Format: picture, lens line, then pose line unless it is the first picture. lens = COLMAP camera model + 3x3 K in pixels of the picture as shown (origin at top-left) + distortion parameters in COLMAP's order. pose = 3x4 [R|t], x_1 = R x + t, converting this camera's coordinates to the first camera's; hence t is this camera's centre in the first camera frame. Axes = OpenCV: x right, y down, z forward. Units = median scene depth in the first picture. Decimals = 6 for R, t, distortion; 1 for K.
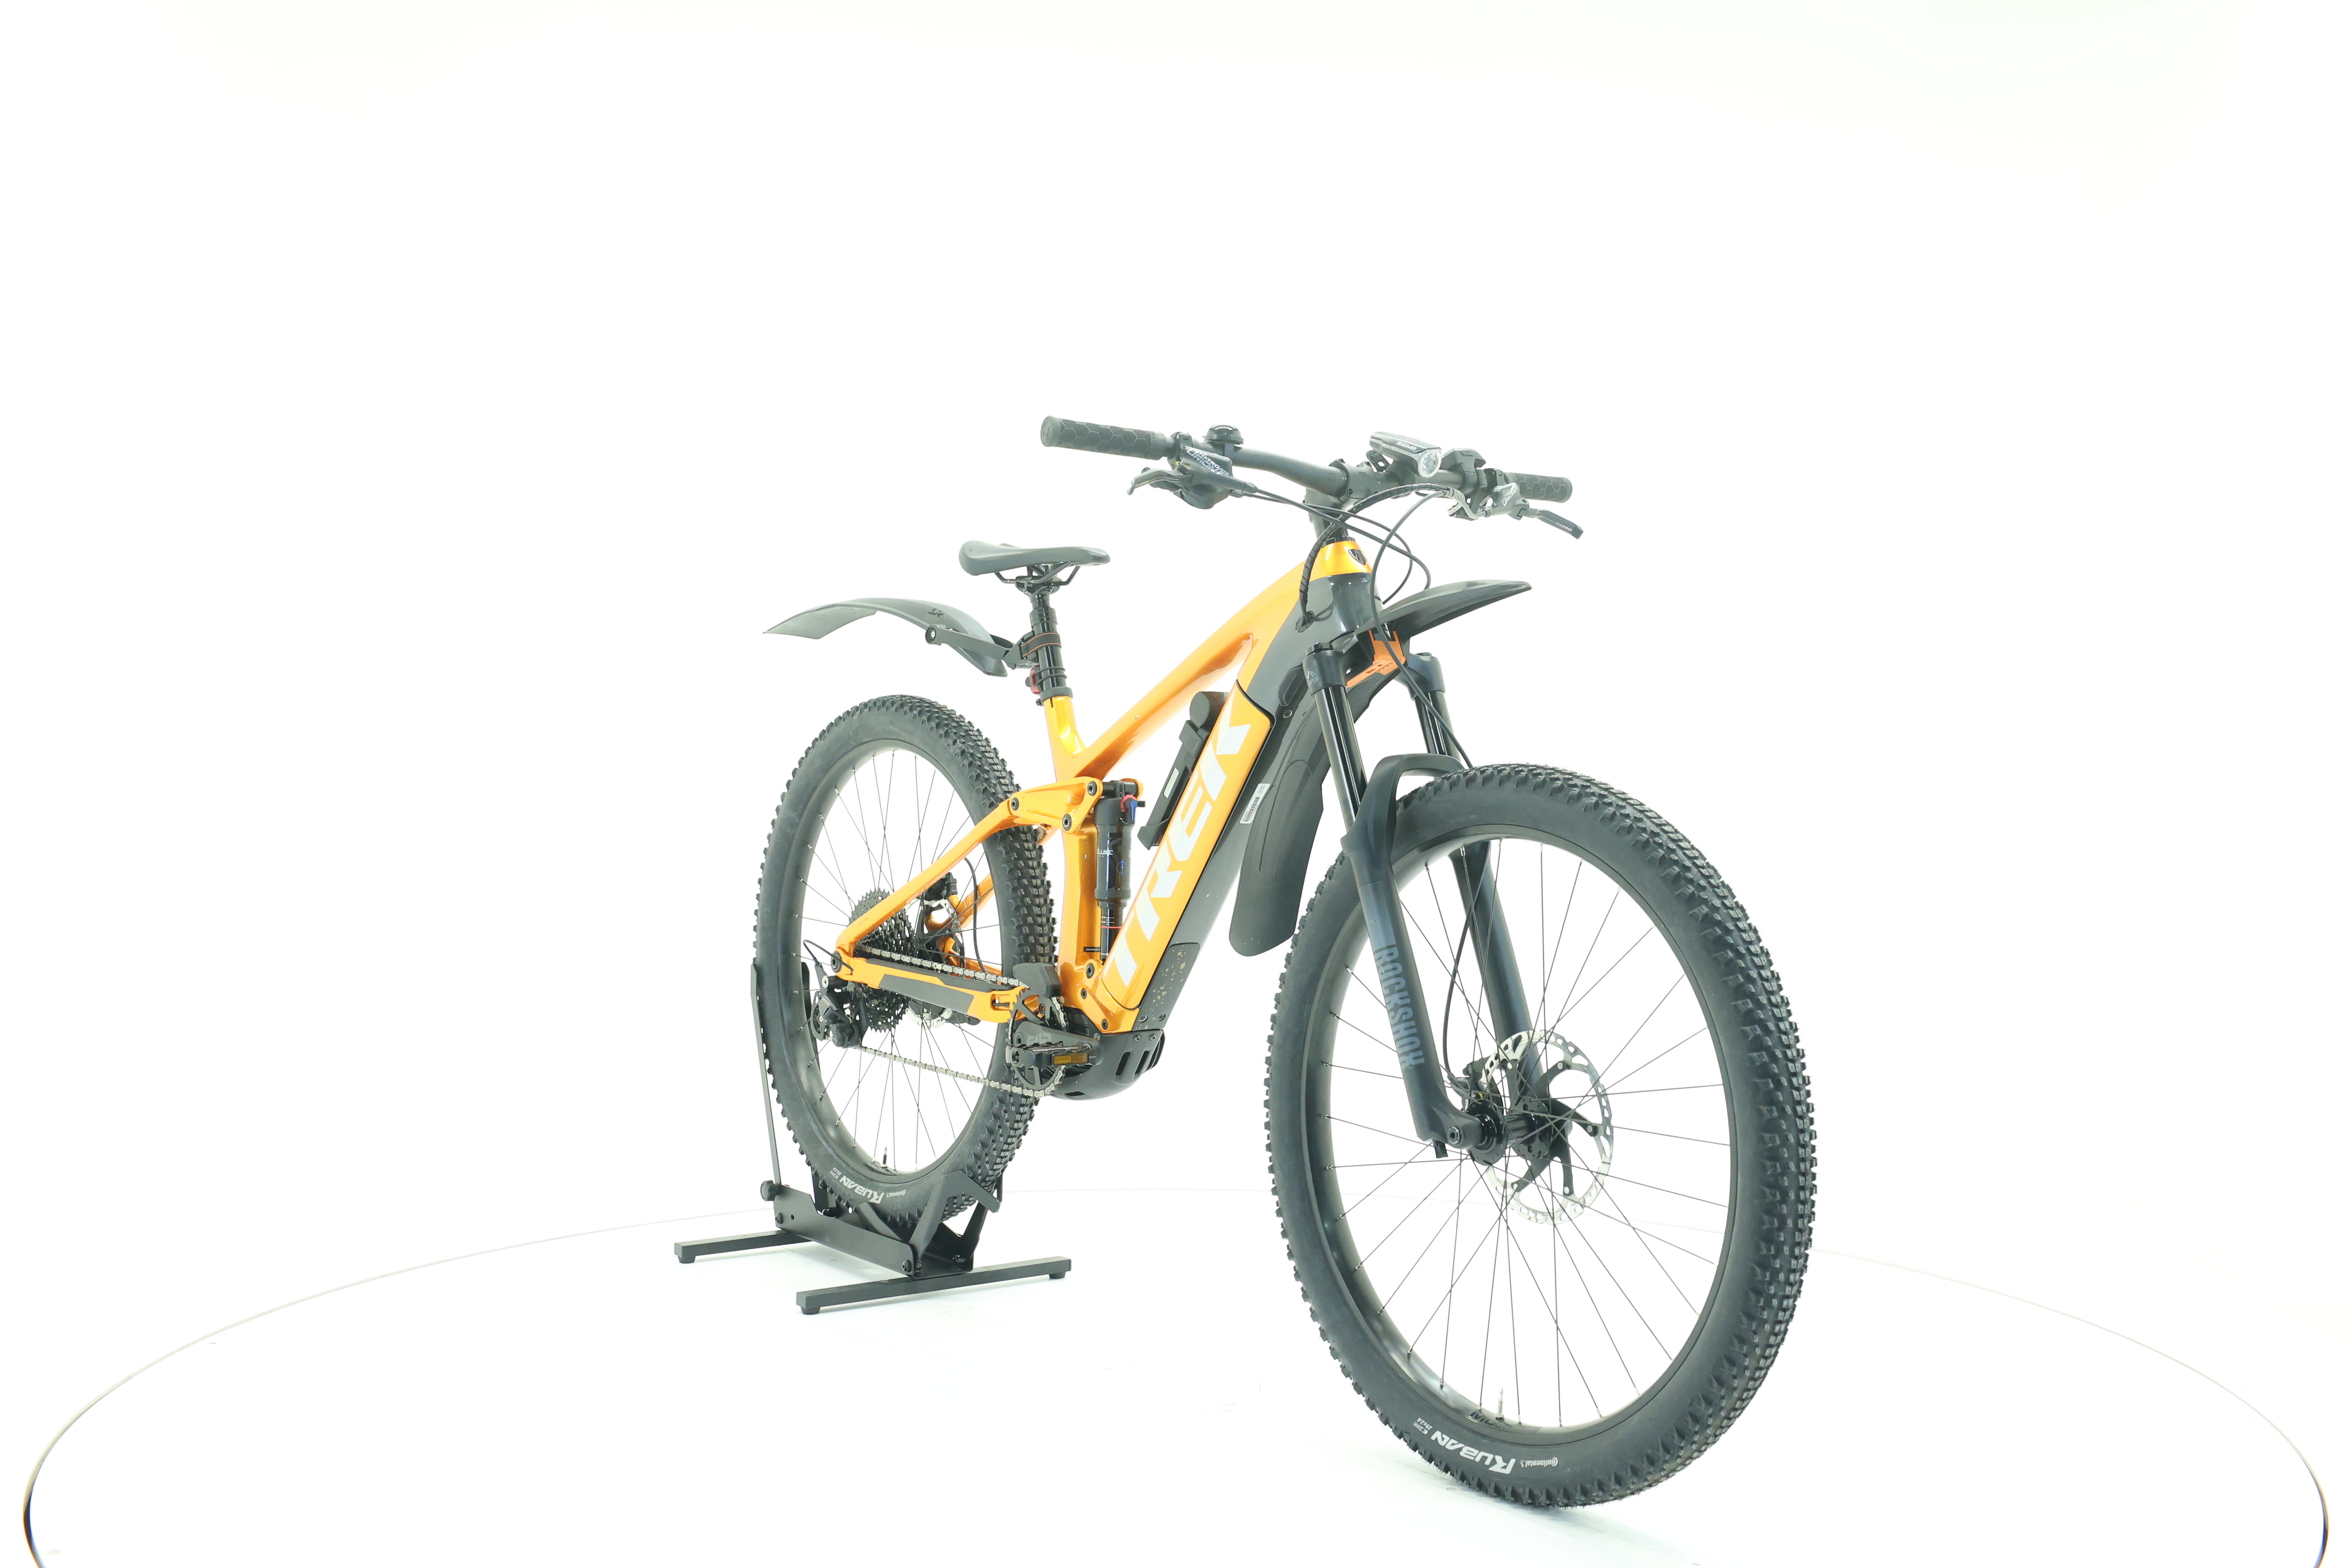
lens RADIAL K [[2482.8, 0, 1172.1], [0, 2482.8, 781.2], [0, 0, 1]] dist [-0.002137, 0.000000]
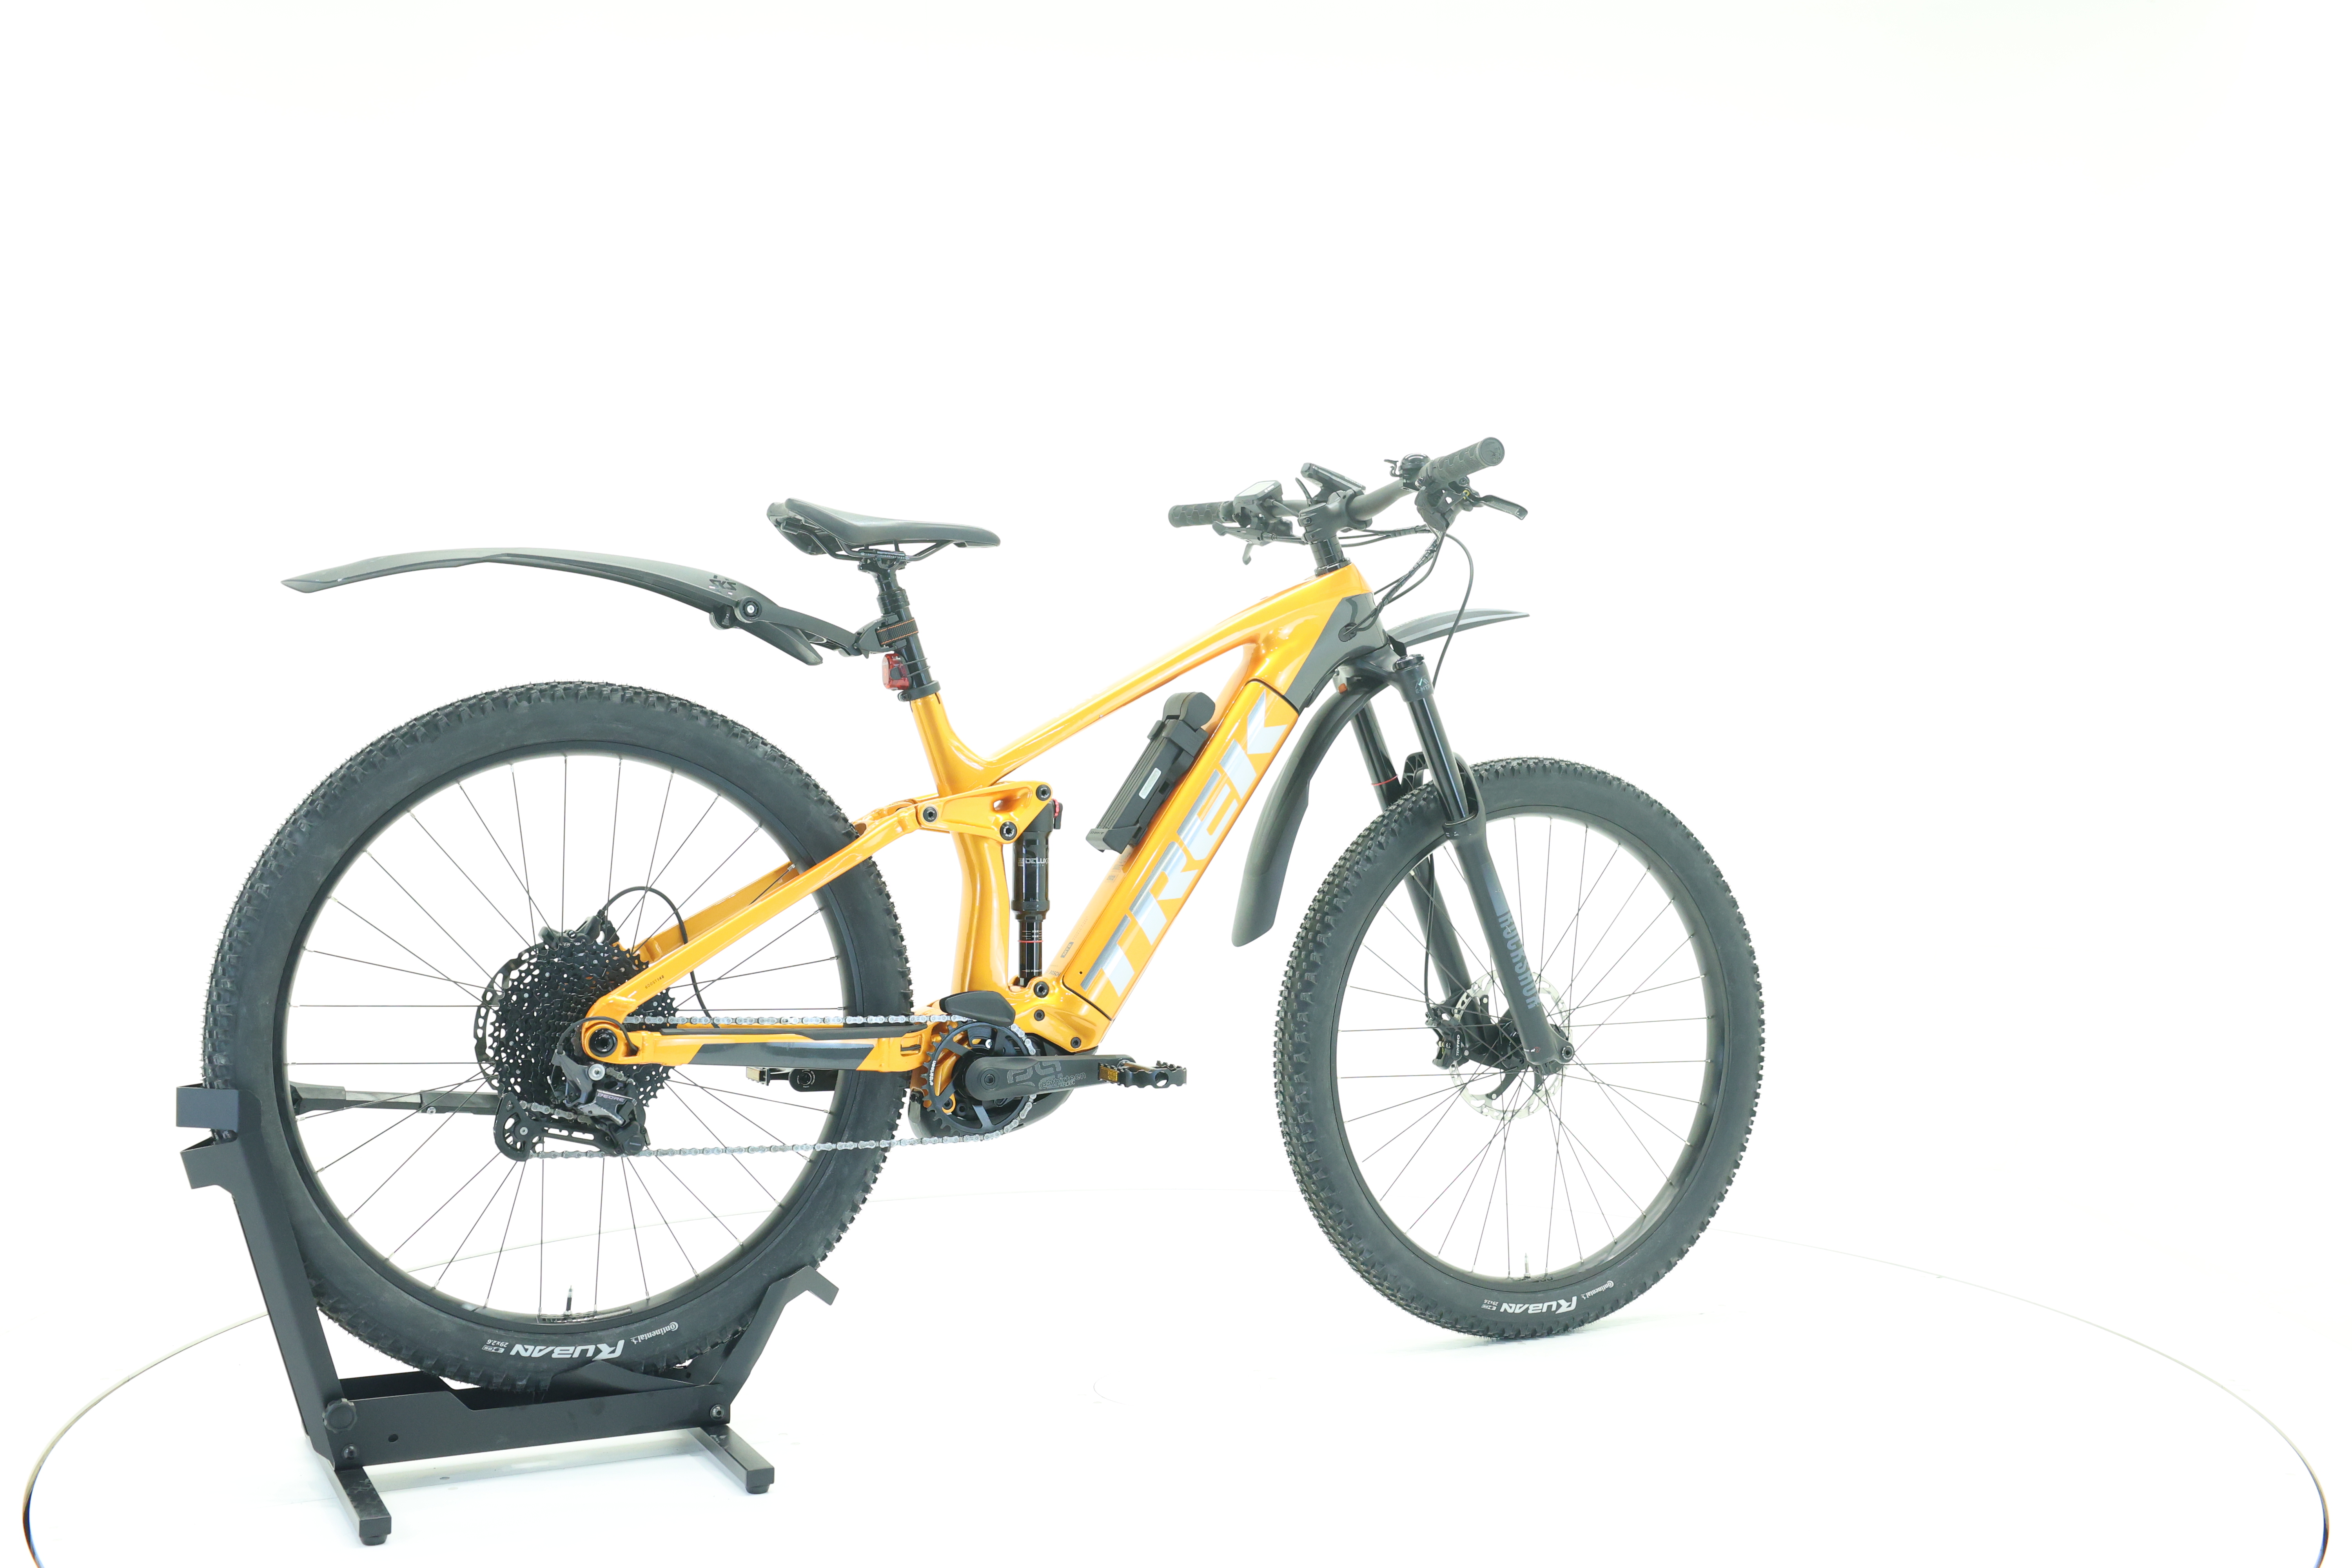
lens RADIAL K [[2482.8, 0, 1169.6], [0, 2482.8, 778.1], [0, 0, 1]] dist [-0.002137, 0.000000]
pose [[0.166844, -0.021773, 0.985743, -1.003607], [0.016467, 0.999678, 0.019294, -0.021081], [-0.985846, 0.013013, 0.167149, 0.853905]]
